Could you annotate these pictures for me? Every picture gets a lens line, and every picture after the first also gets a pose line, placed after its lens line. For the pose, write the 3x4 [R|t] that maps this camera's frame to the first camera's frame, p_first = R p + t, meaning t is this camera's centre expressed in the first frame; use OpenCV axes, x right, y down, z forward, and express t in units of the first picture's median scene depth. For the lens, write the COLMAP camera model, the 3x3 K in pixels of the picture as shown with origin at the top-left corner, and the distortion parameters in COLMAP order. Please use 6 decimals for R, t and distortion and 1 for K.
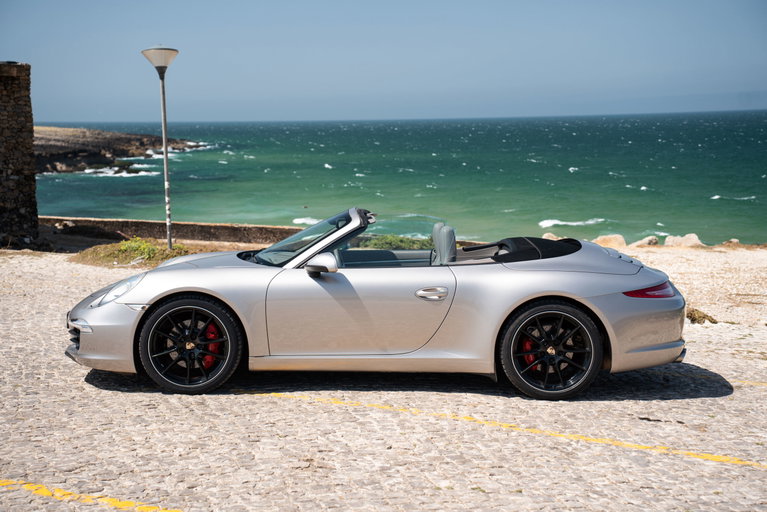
lens RADIAL K [[1201.3, 0, 387.1], [0, 1201.3, 249.7], [0, 0, 1]] dist [0.313467, 0.000000]
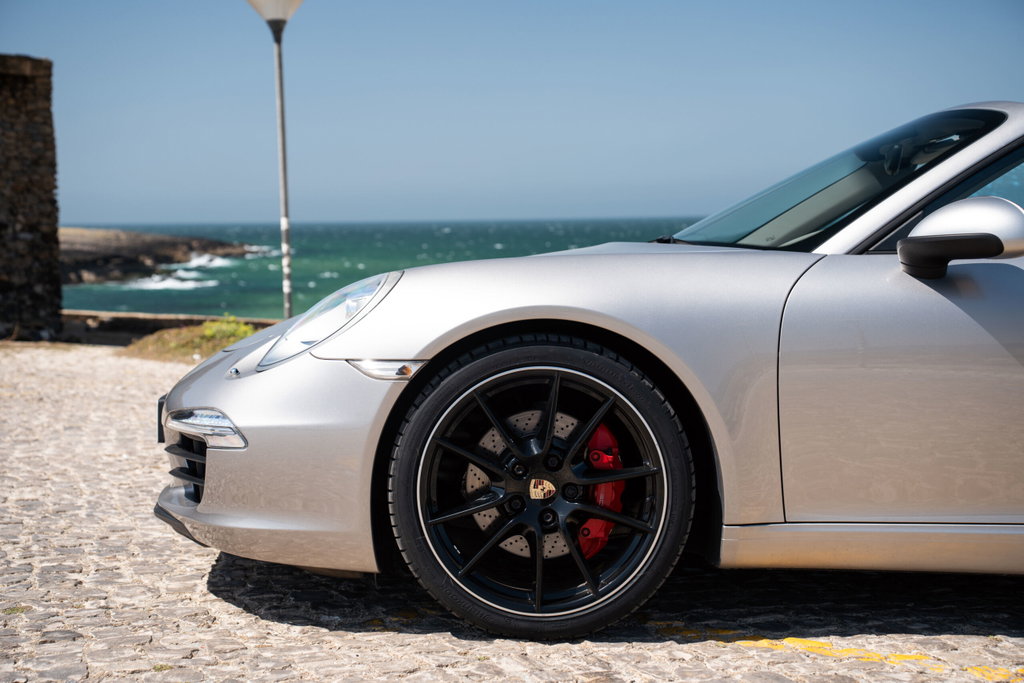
lens RADIAL K [[1411.0, 0, 506.9], [0, 1411.0, 346.7], [0, 0, 1]] dist [0.222630, 0.000000]
pose [[0.999658, -0.000514, 0.026162, -0.168487], [0.001302, 0.999545, -0.030126, 0.048541], [-0.026134, 0.030150, 0.999204, 0.575305]]
